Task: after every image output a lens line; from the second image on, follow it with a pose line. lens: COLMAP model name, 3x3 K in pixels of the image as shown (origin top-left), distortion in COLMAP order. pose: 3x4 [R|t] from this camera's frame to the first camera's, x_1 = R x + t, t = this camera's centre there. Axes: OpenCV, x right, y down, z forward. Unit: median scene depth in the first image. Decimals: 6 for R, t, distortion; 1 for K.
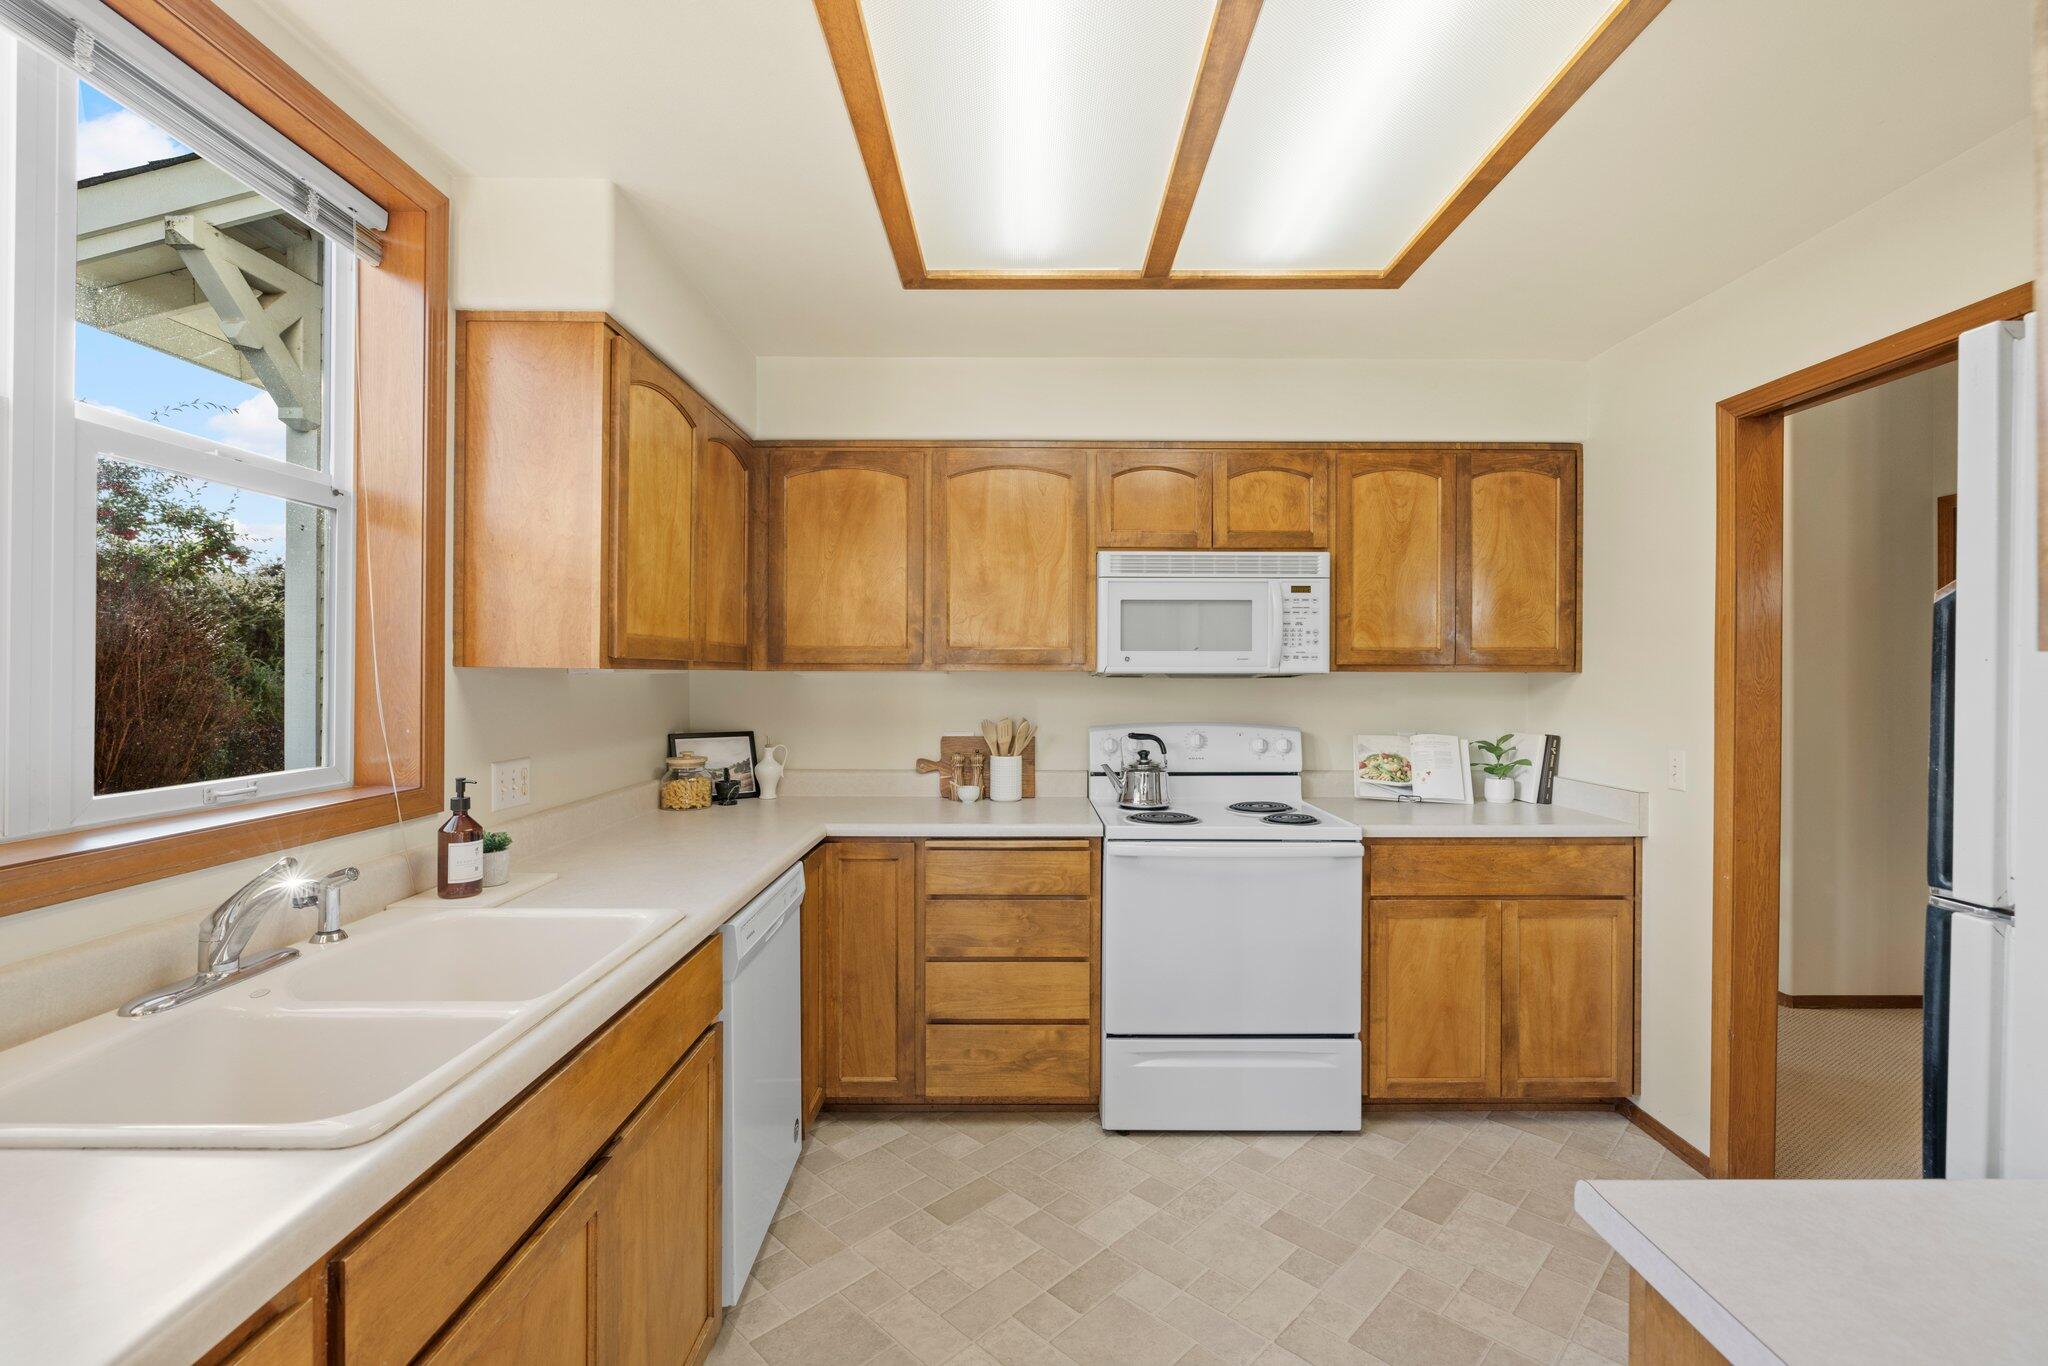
lens RADIAL K [[908.1, 0, 1023.5], [0, 908.1, 675.4], [0, 0, 1]] dist [-0.000538, 0.000923]
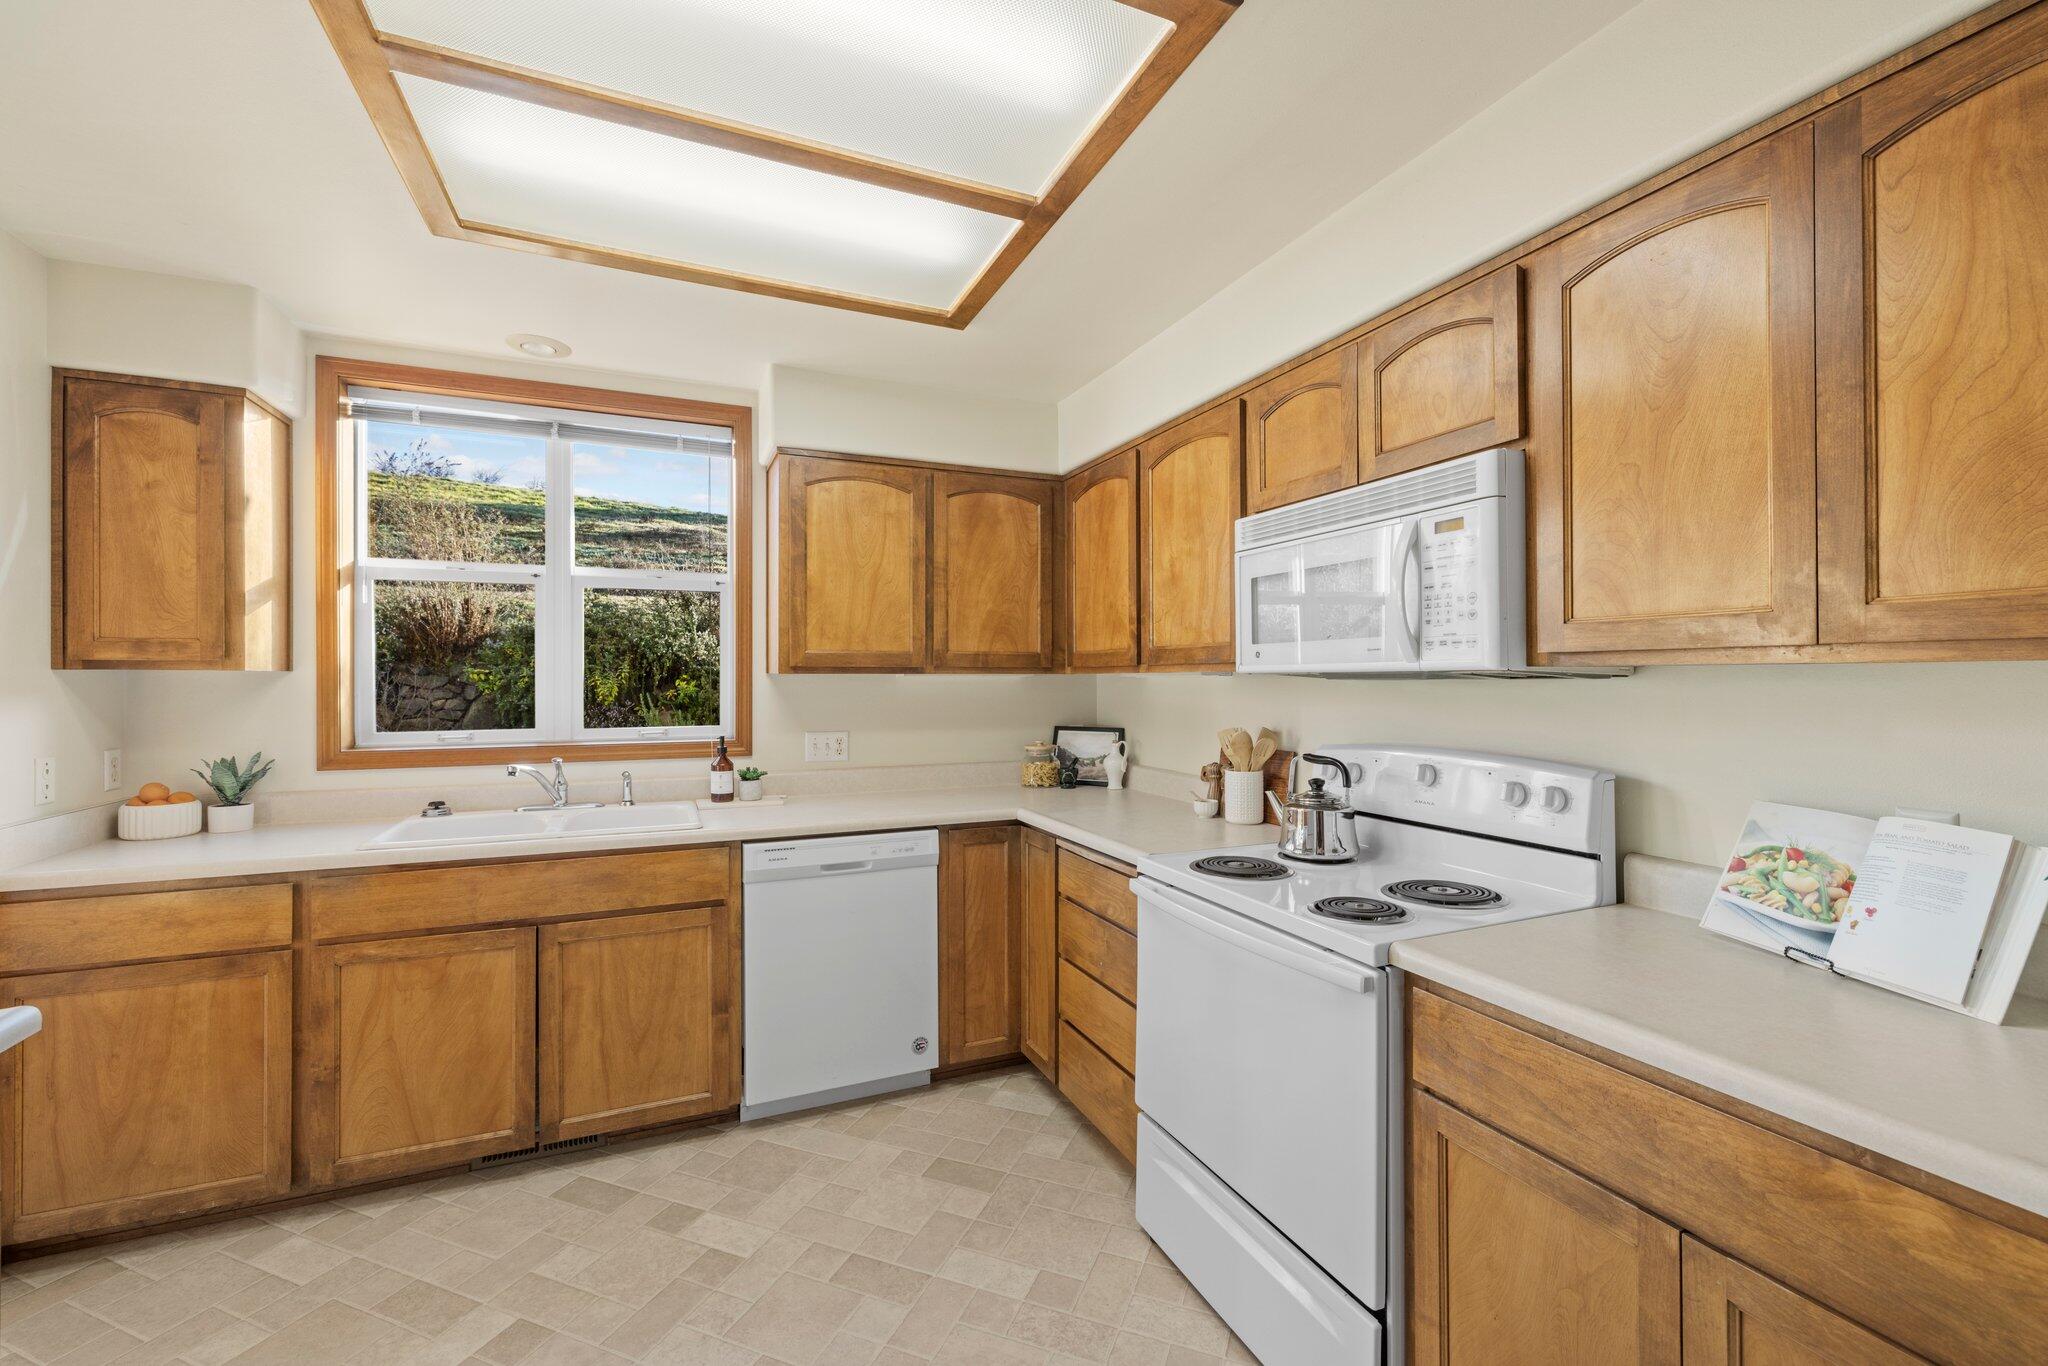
lens RADIAL K [[855.6, 0, 1026.6], [0, 855.6, 674.9], [0, 0, 1]] dist [0.001498, 0.000188]
pose [[0.388353, -0.007581, -0.921479, 0.702707], [0.000098, 0.999966, -0.008185, 0.004893], [0.921510, 0.003089, 0.388341, 0.539728]]
